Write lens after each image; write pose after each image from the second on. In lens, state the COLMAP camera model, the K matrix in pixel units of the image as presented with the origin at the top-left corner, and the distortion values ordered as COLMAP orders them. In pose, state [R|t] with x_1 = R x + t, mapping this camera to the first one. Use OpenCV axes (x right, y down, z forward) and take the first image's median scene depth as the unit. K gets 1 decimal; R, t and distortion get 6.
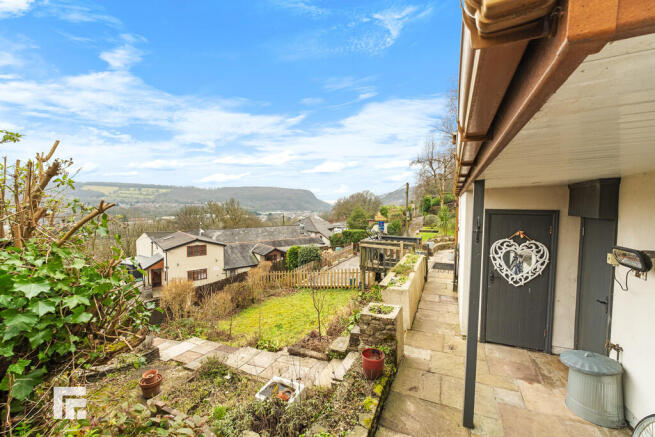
lens RADIAL K [[276.7, 0, 328.5], [0, 276.7, 217.3], [0, 0, 1]] dist [-0.001519, 0.000544]
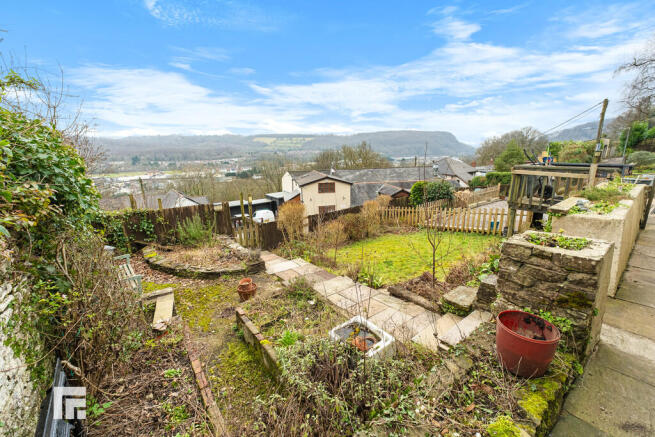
lens RADIAL K [[276.7, 0, 328.5], [0, 276.7, 217.3], [0, 0, 1]] dist [-0.001519, 0.000544]
pose [[0.892250, 0.090398, -0.442400, 0.026147], [-0.004626, 0.981534, 0.191232, 0.110756], [0.451518, -0.168581, 0.876192, 0.227088]]
